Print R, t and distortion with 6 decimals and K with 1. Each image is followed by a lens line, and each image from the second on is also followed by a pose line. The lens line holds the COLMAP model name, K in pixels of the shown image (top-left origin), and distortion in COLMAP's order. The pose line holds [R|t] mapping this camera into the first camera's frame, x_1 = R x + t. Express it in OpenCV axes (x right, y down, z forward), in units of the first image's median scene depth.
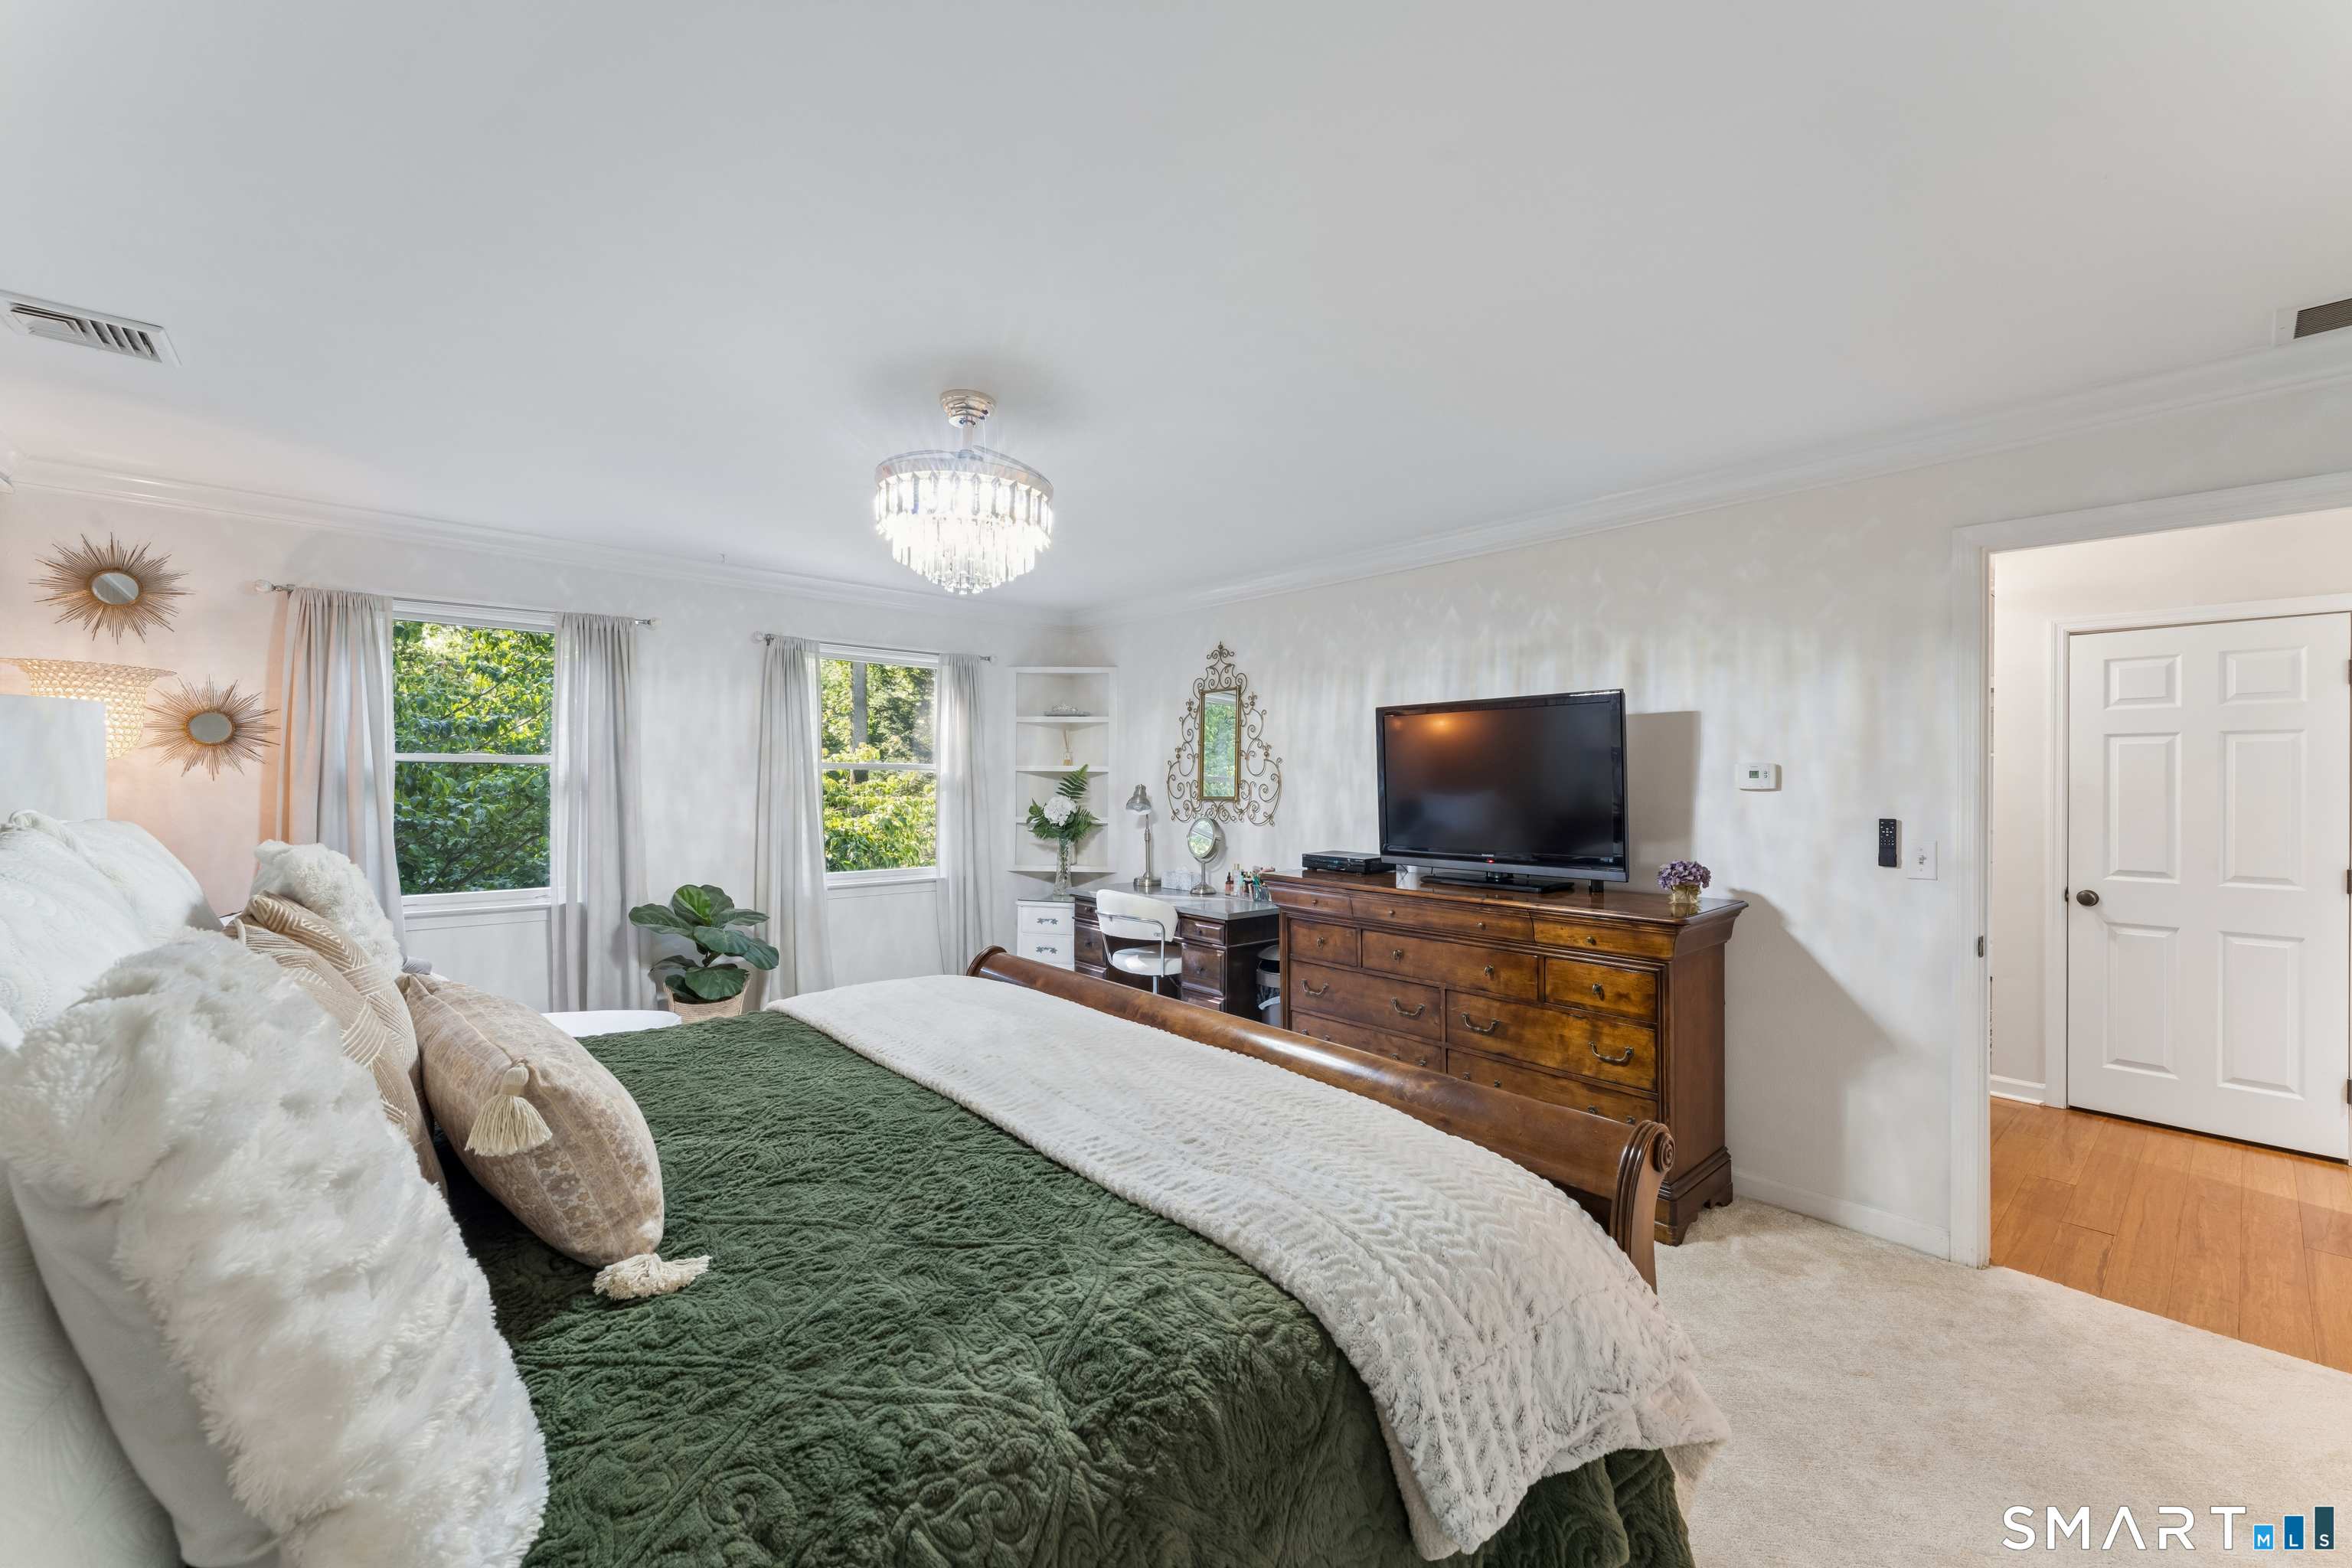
lens RADIAL K [[953.3, 0, 1170.9], [0, 953.3, 770.6], [0, 0, 1]] dist [-0.000450, 0.000104]
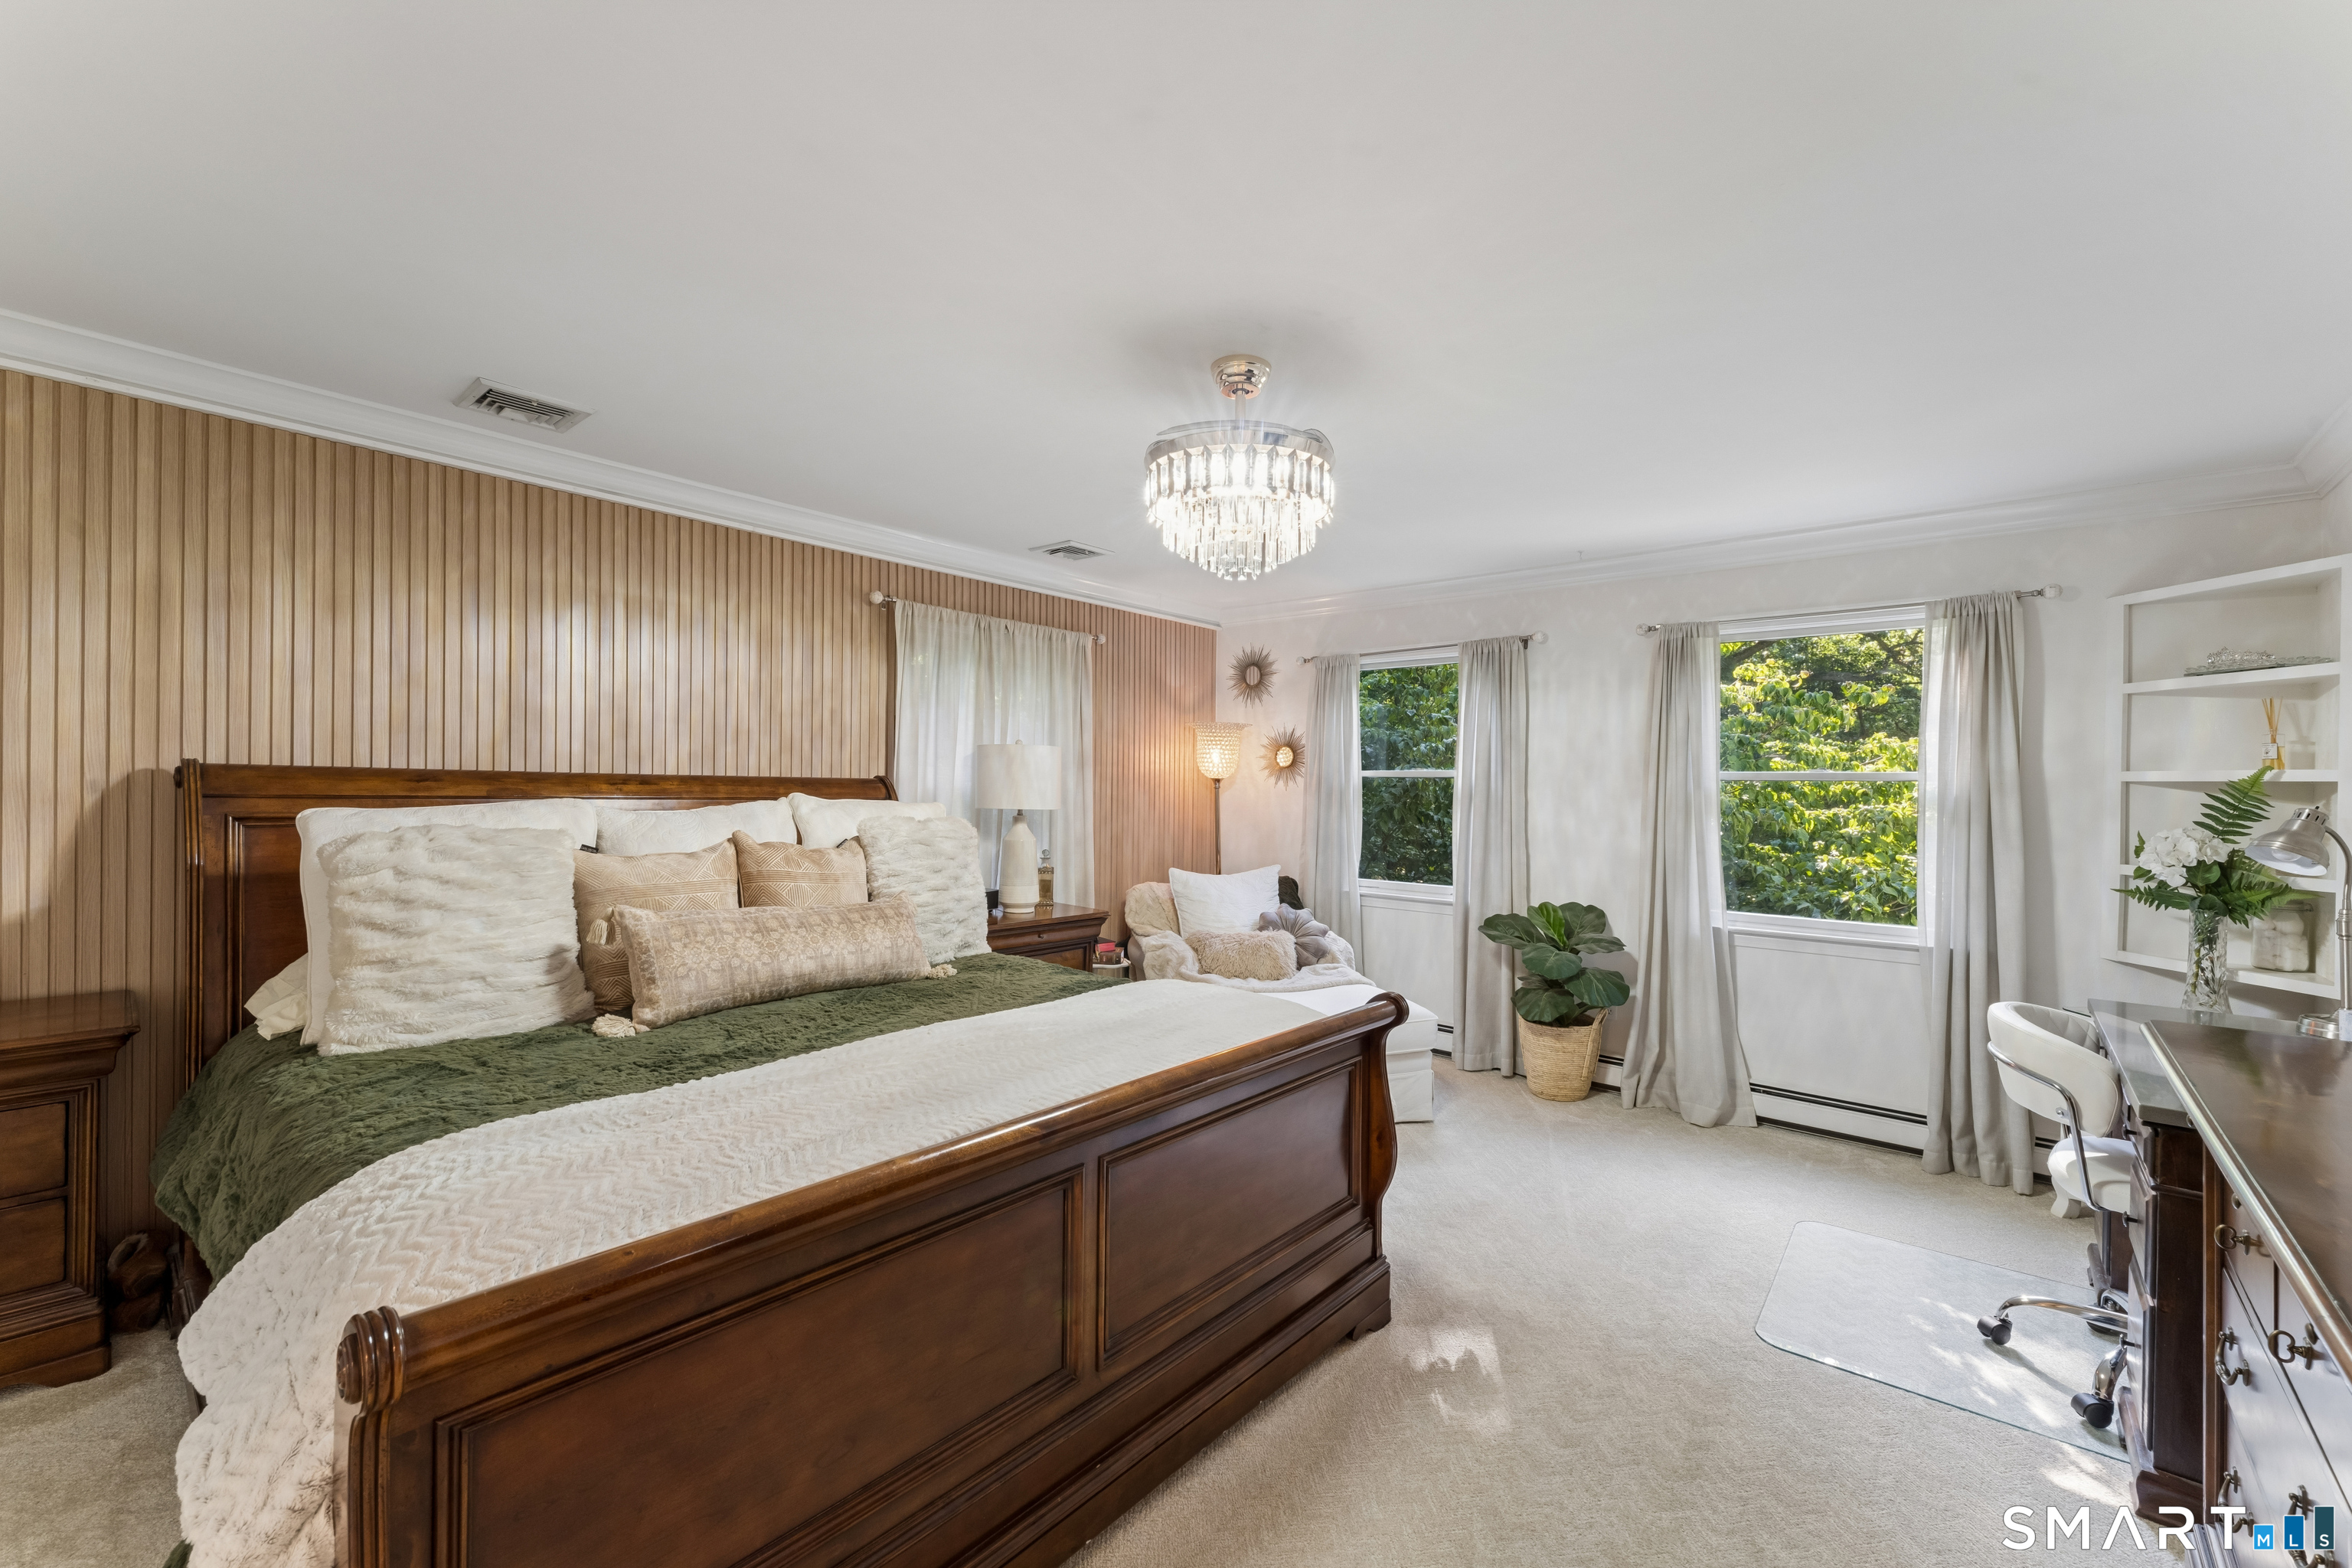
lens RADIAL K [[953.3, 0, 1170.9], [0, 953.3, 770.6], [0, 0, 1]] dist [-0.000450, 0.000104]
pose [[0.137580, -0.021819, -0.990250, 0.416625], [-0.003202, 0.999742, -0.022473, 0.010855], [0.990485, 0.006263, 0.137475, 0.496931]]
